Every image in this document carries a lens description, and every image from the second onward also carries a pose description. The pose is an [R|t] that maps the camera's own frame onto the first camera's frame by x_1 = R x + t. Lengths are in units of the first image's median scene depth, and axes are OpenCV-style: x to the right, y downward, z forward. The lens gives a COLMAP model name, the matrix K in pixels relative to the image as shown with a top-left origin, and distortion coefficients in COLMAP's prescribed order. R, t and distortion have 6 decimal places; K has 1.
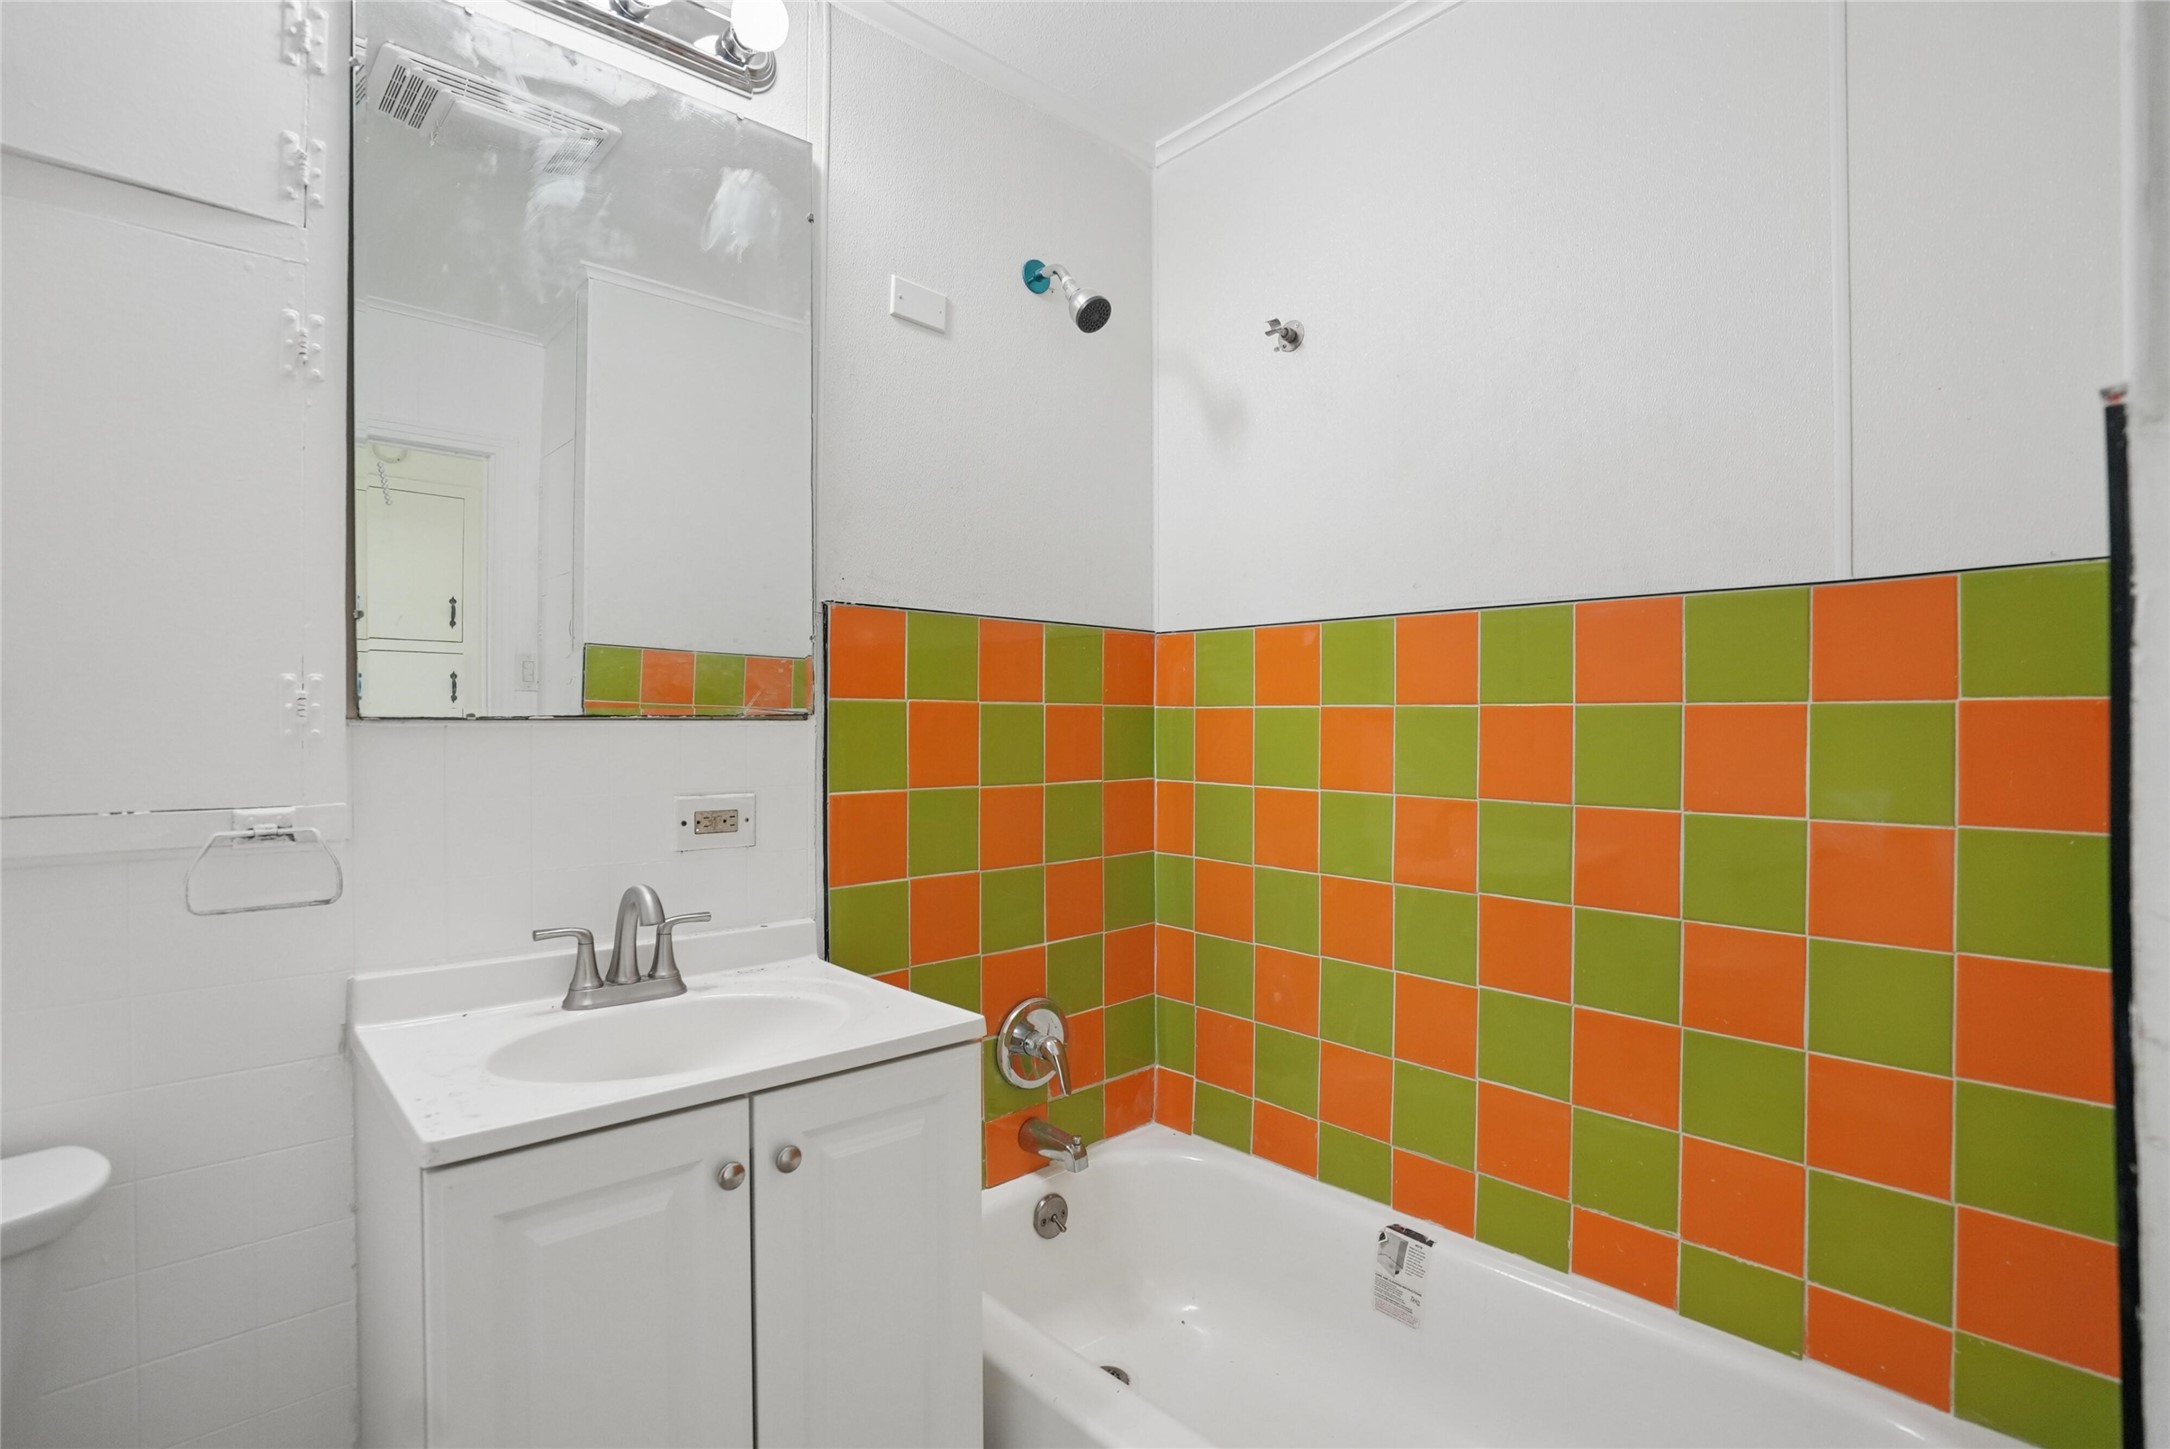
lens RADIAL K [[1060.7, 0, 1110.0], [0, 1060.7, 699.4], [0, 0, 1]] dist [-0.027744, 0.012041]
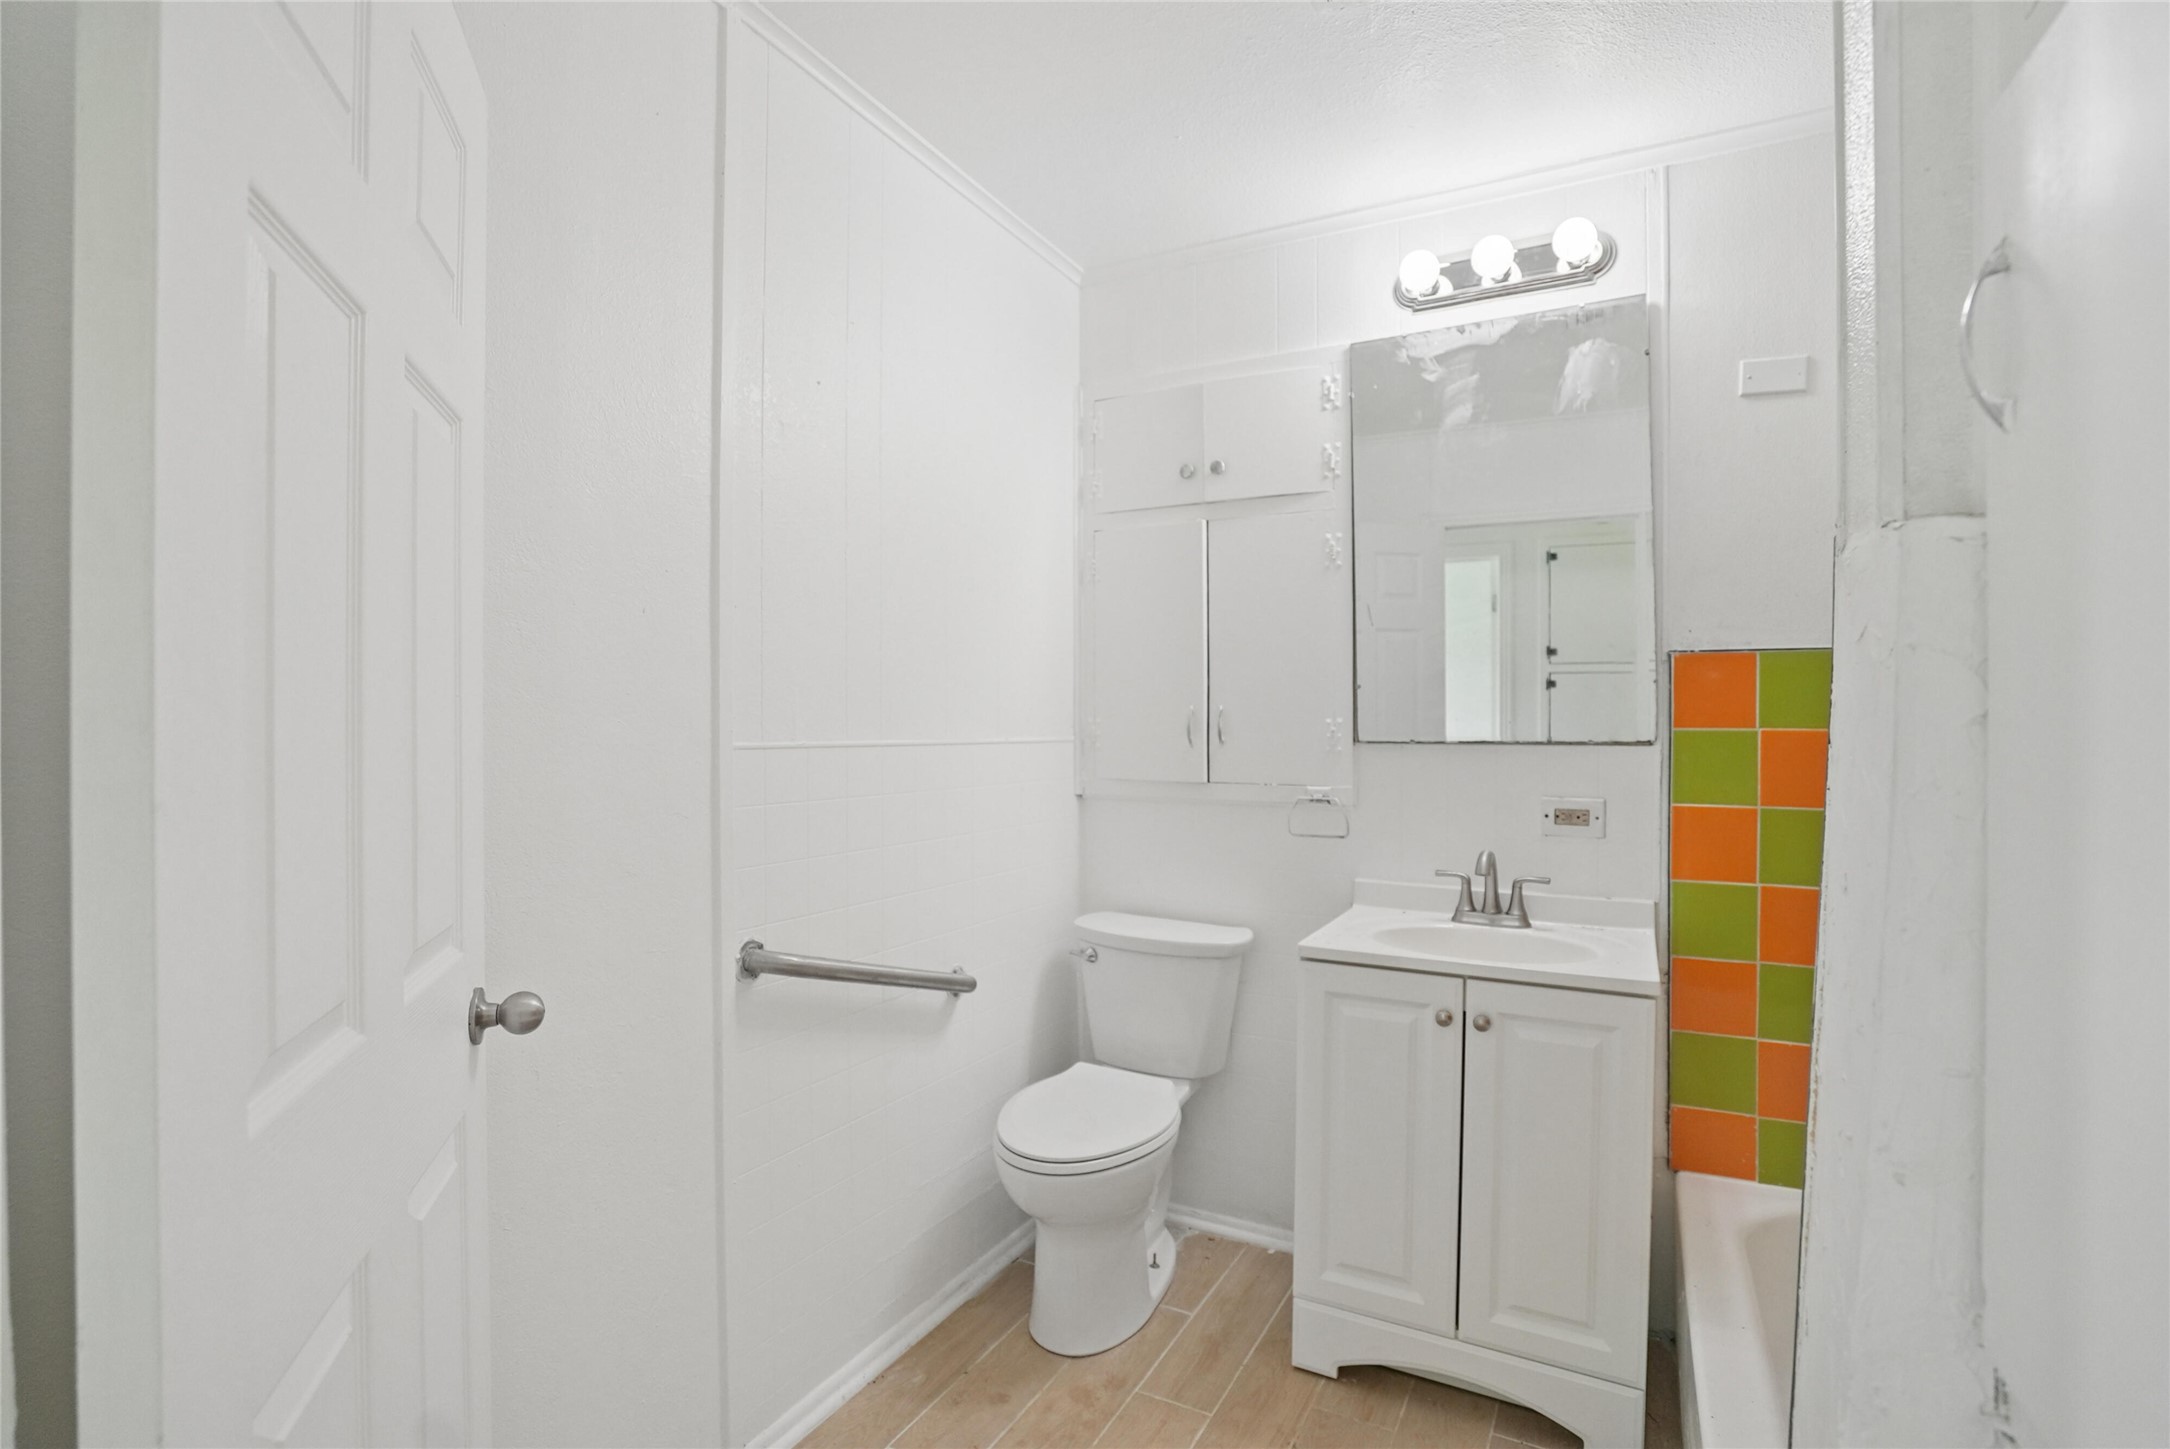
lens RADIAL K [[1026.4, 0, 1099.9], [0, 1026.4, 705.2], [0, 0, 1]] dist [-0.051722, 0.016409]
pose [[0.330166, -0.017160, -0.943767, 0.814114], [0.015497, 0.999799, -0.012758, -0.029787], [0.943796, -0.010413, 0.330365, -0.042418]]
